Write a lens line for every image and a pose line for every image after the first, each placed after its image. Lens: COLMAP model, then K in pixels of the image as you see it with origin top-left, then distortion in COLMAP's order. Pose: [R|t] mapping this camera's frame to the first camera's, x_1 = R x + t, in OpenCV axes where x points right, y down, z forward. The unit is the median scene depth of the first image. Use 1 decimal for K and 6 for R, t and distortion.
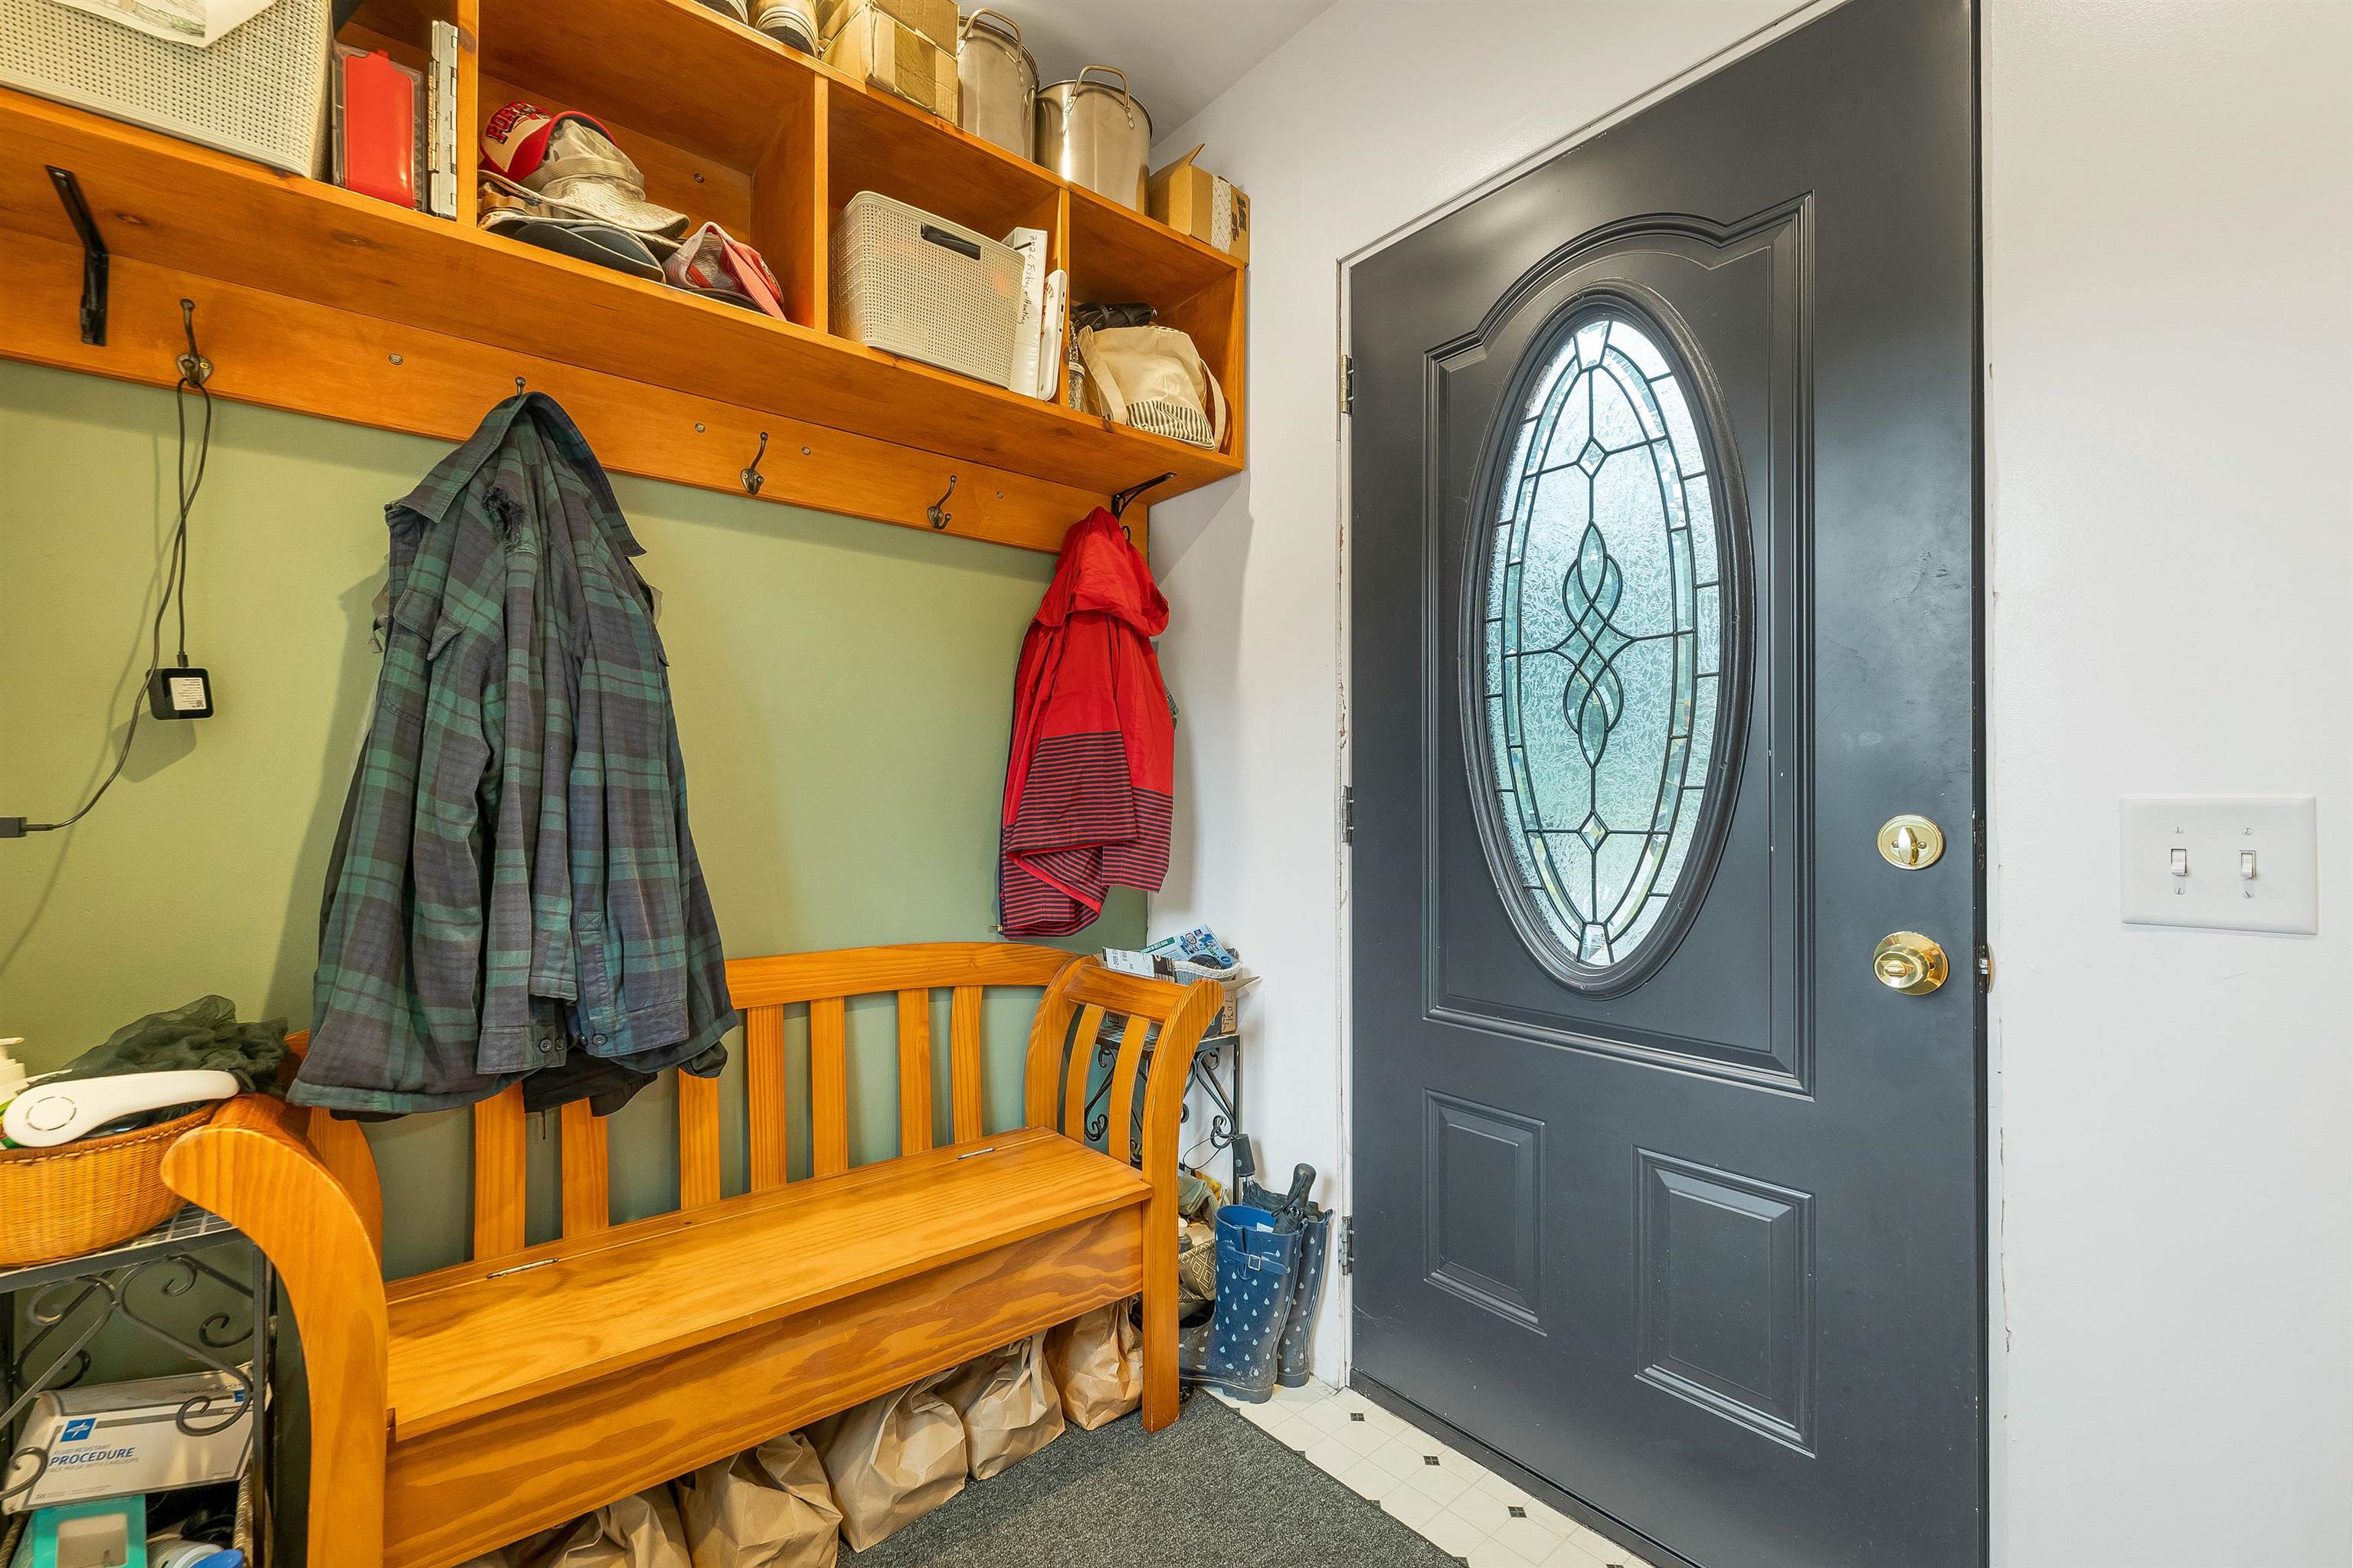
lens RADIAL K [[986.8, 0, 1173.4], [0, 986.8, 790.8], [0, 0, 1]] dist [0.000728, 0.000075]
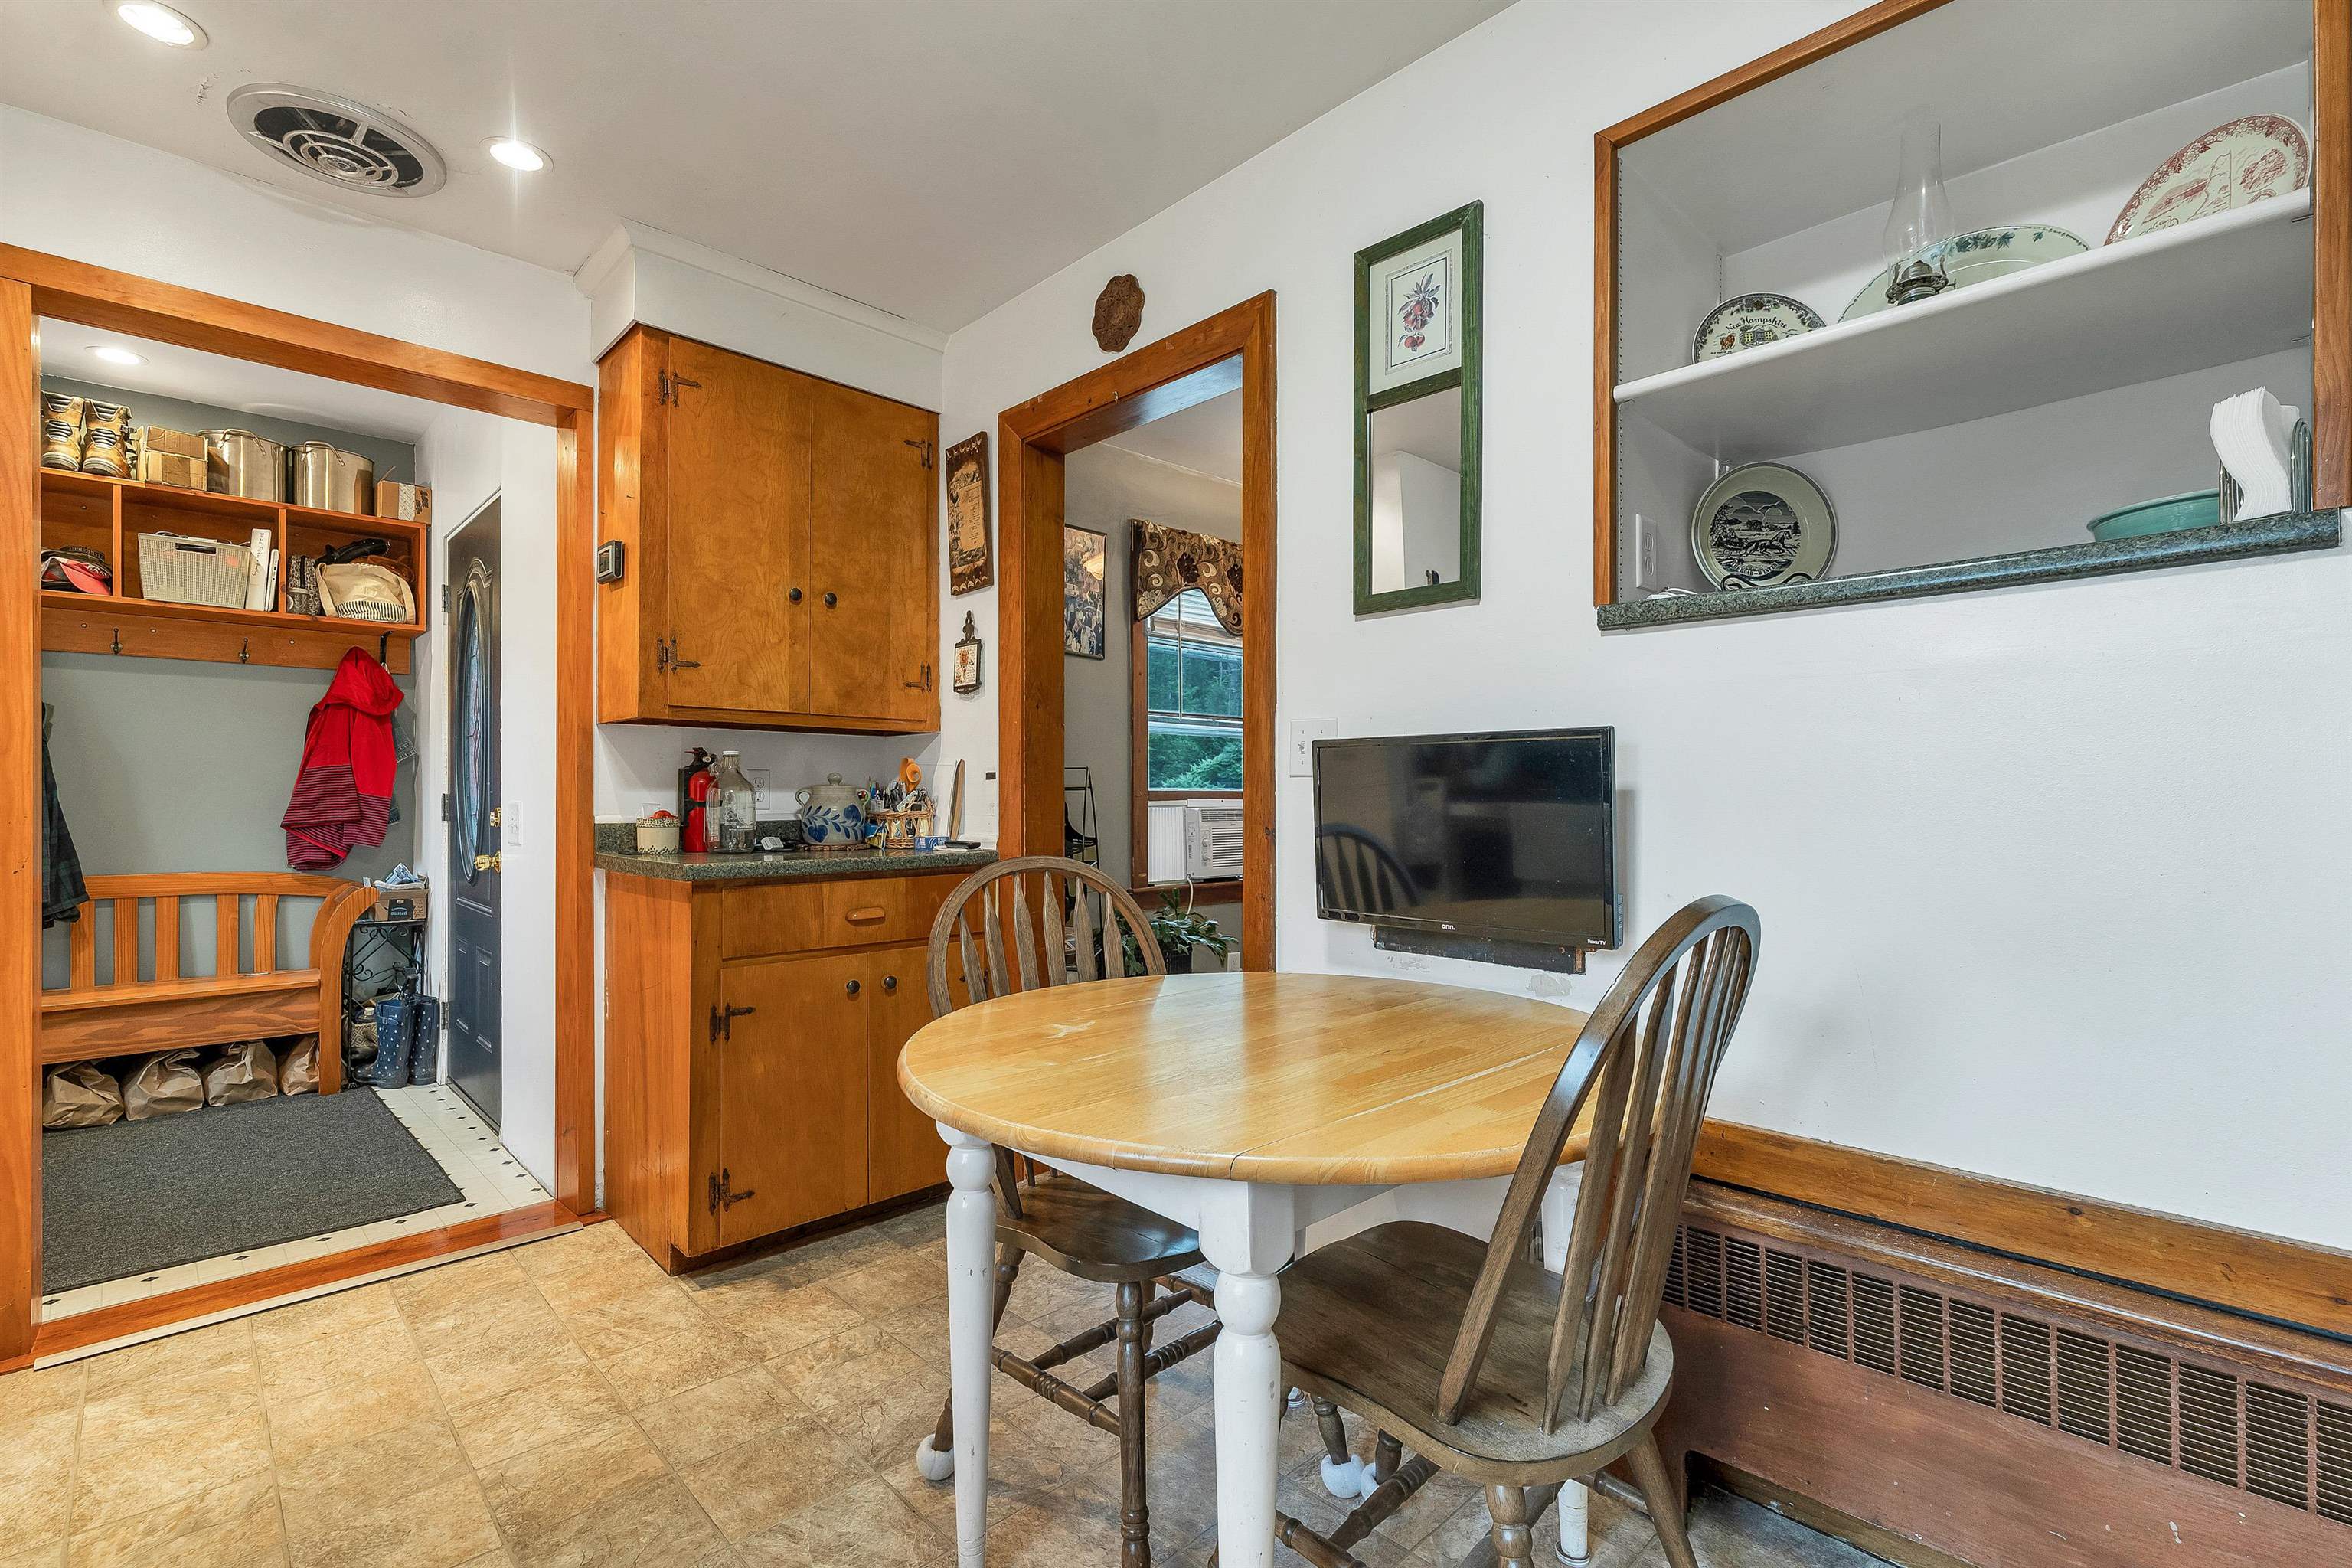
lens RADIAL K [[1043.8, 0, 1182.8], [0, 1043.8, 792.5], [0, 0, 1]] dist [-0.001035, -0.000249]
pose [[0.996919, 0.004895, 0.078281, 1.949626], [-0.005768, 0.999924, 0.010939, -0.051379], [-0.078222, -0.011356, 0.996871, -1.635425]]
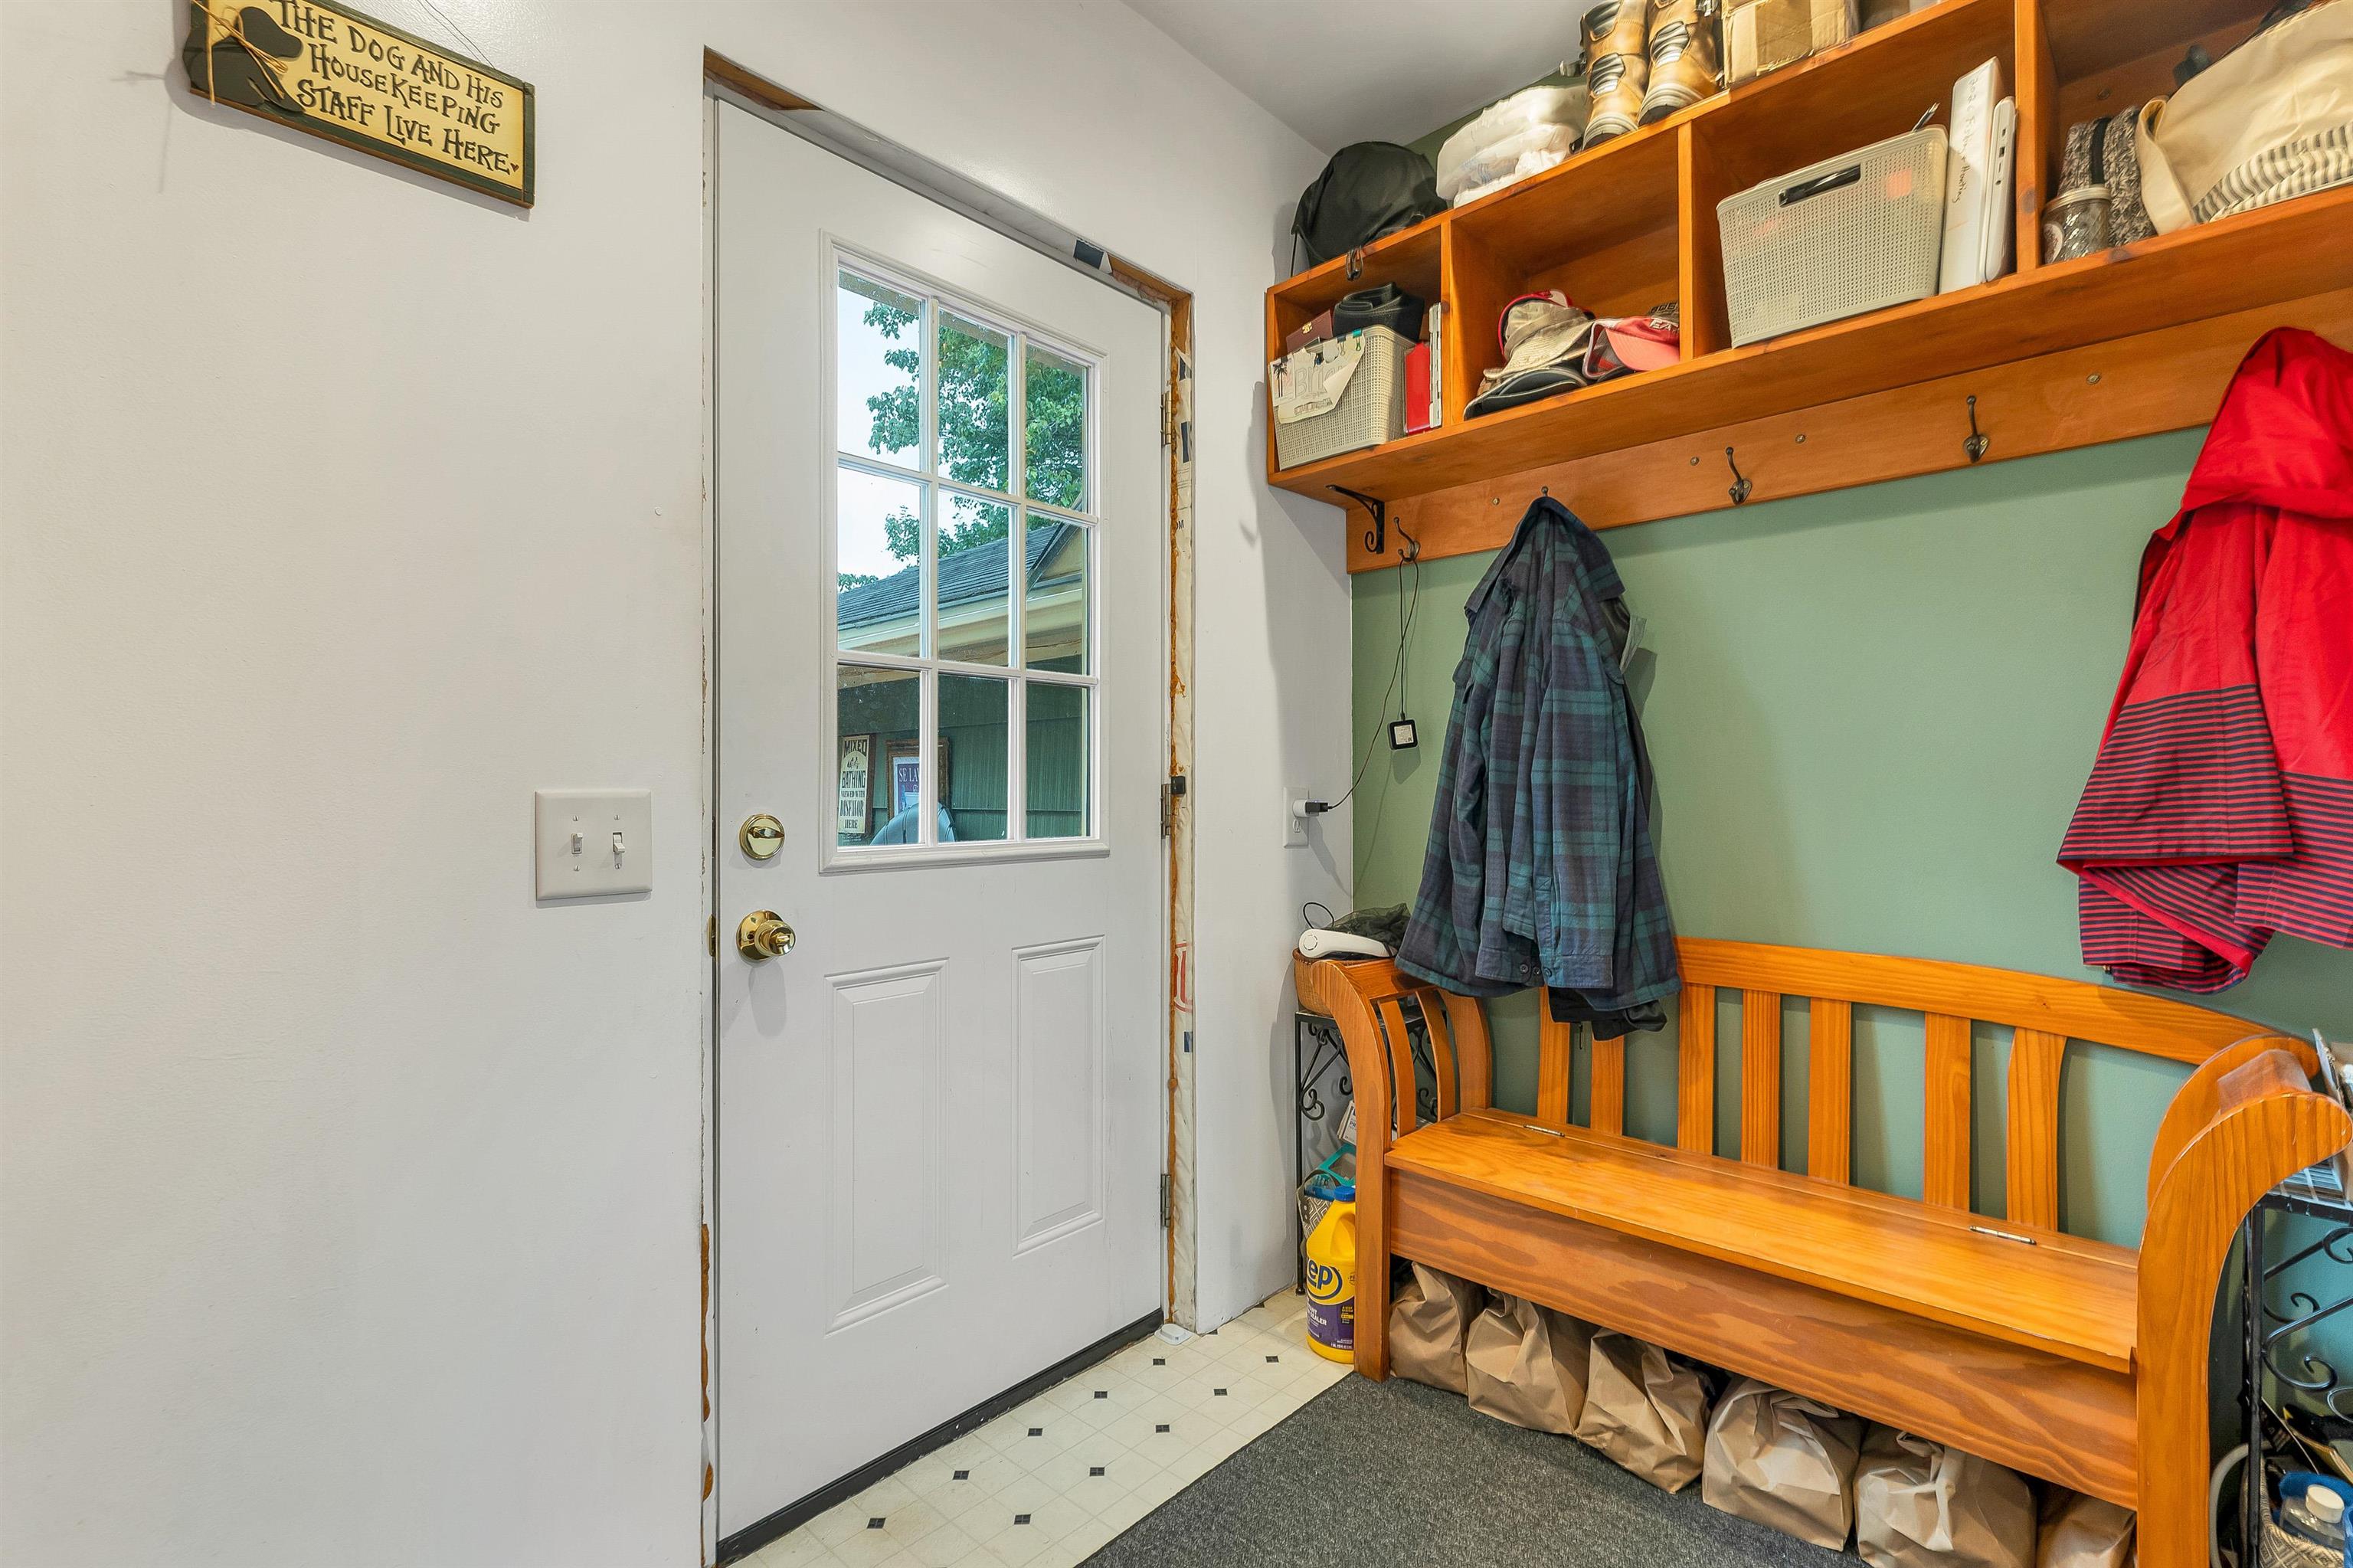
lens RADIAL K [[1056.2, 0, 1175.1], [0, 1056.2, 787.3], [0, 0, 1]] dist [-0.002472, -0.000327]
pose [[0.115495, -0.003868, -0.993300, 0.731432], [0.013532, 0.999906, -0.002320, -0.003099], [0.993216, -0.013173, 0.115537, 0.307154]]
